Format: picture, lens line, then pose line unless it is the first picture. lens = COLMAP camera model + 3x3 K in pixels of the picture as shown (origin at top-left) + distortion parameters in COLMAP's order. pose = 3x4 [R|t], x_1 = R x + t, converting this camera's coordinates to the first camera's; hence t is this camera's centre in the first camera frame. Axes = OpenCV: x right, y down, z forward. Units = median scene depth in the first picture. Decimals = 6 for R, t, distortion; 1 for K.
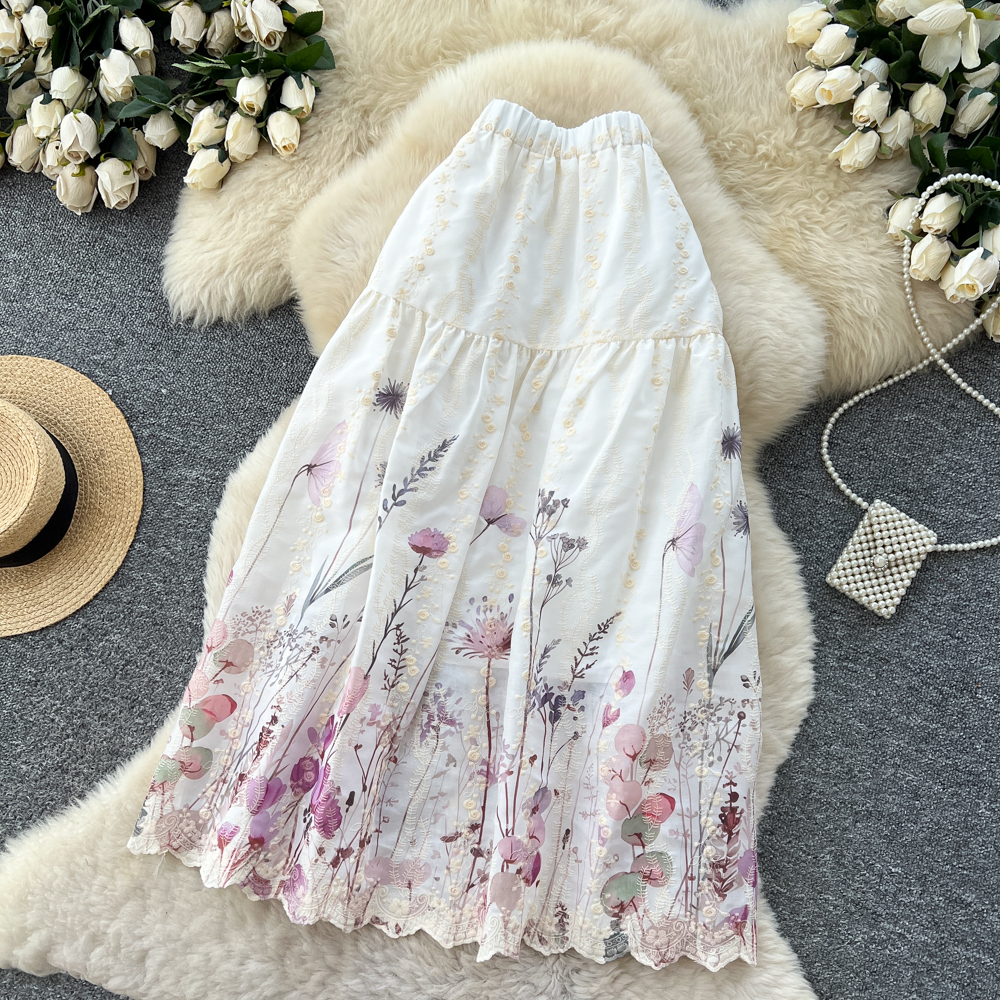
lens RADIAL K [[1035.0, 0, 481.5], [0, 1035.0, 503.0], [0, 0, 1]] dist [0.016191, 0.000000]
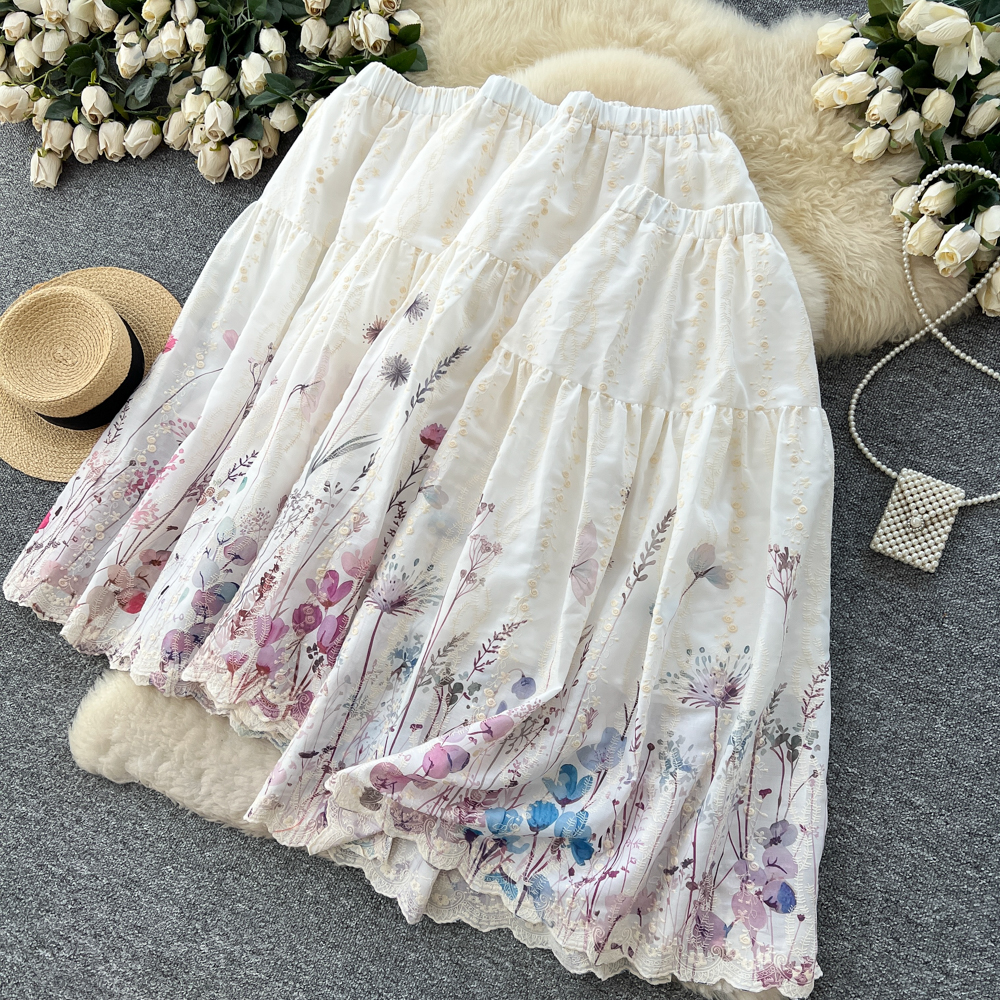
lens RADIAL K [[1035.0, 0, 485.6], [0, 1035.0, 488.9], [0, 0, 1]] dist [0.016191, 0.000000]
pose [[0.988552, 0.069719, -0.133805, 0.124394], [-0.078307, 0.995120, -0.060026, 0.135911], [0.128967, 0.069817, 0.989188, -0.151549]]
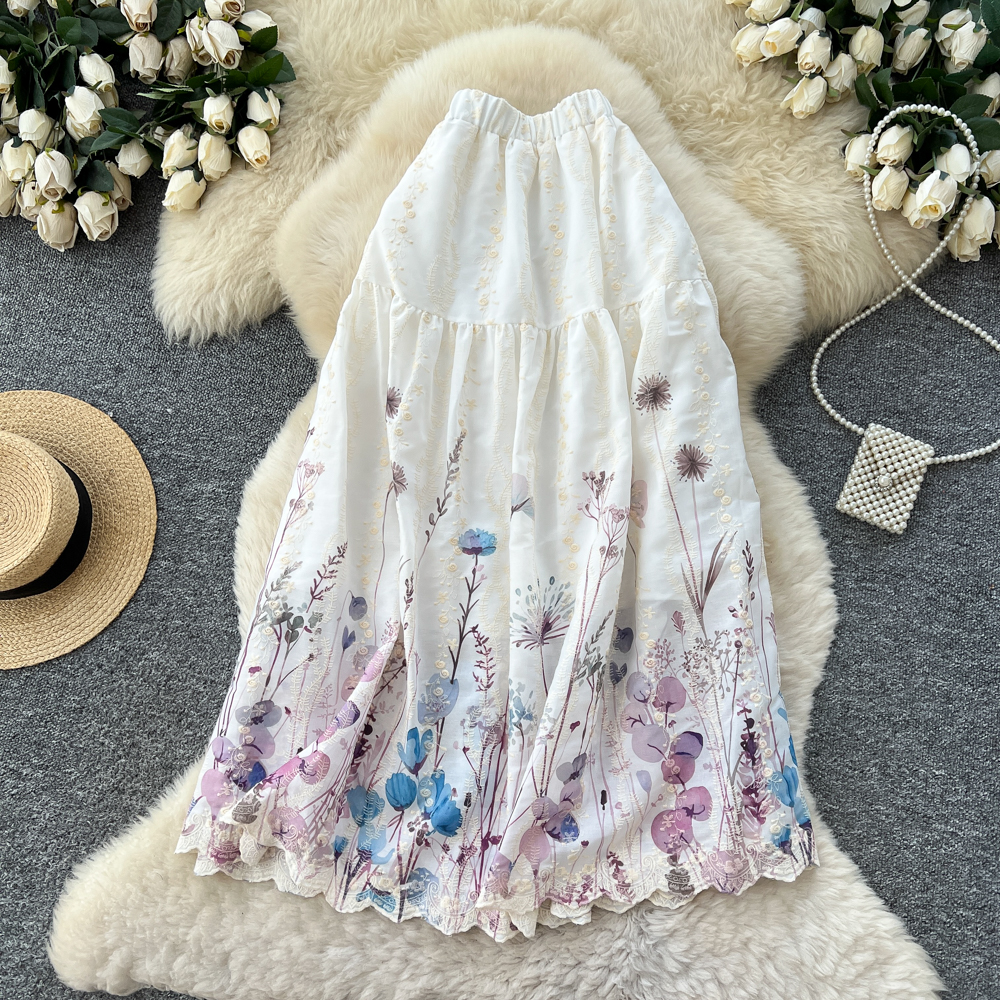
lens RADIAL K [[1035.0, 0, 490.1], [0, 1035.0, 508.9], [0, 0, 1]] dist [0.016191, 0.000000]
pose [[0.991039, -0.129818, 0.031457, -0.039573], [0.130358, 0.991342, -0.015763, 0.045417], [-0.029139, 0.019723, 0.999381, -0.024438]]
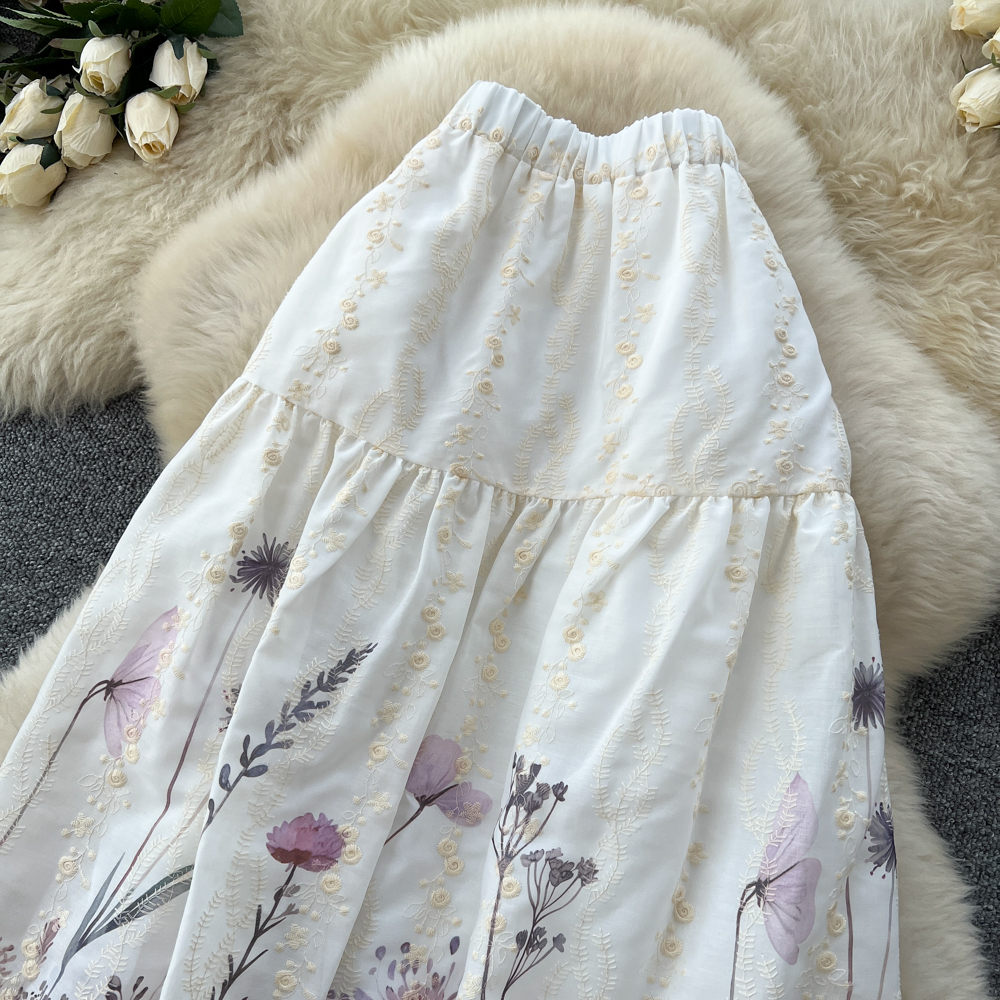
lens RADIAL K [[1035.0, 0, 493.0], [0, 1035.0, 492.6], [0, 0, 1]] dist [0.016191, 0.000000]
pose [[0.998323, 0.055925, -0.014971, 0.041039], [-0.056915, 0.995416, -0.076856, -0.099254], [0.010604, 0.077579, 0.996930, 0.396458]]
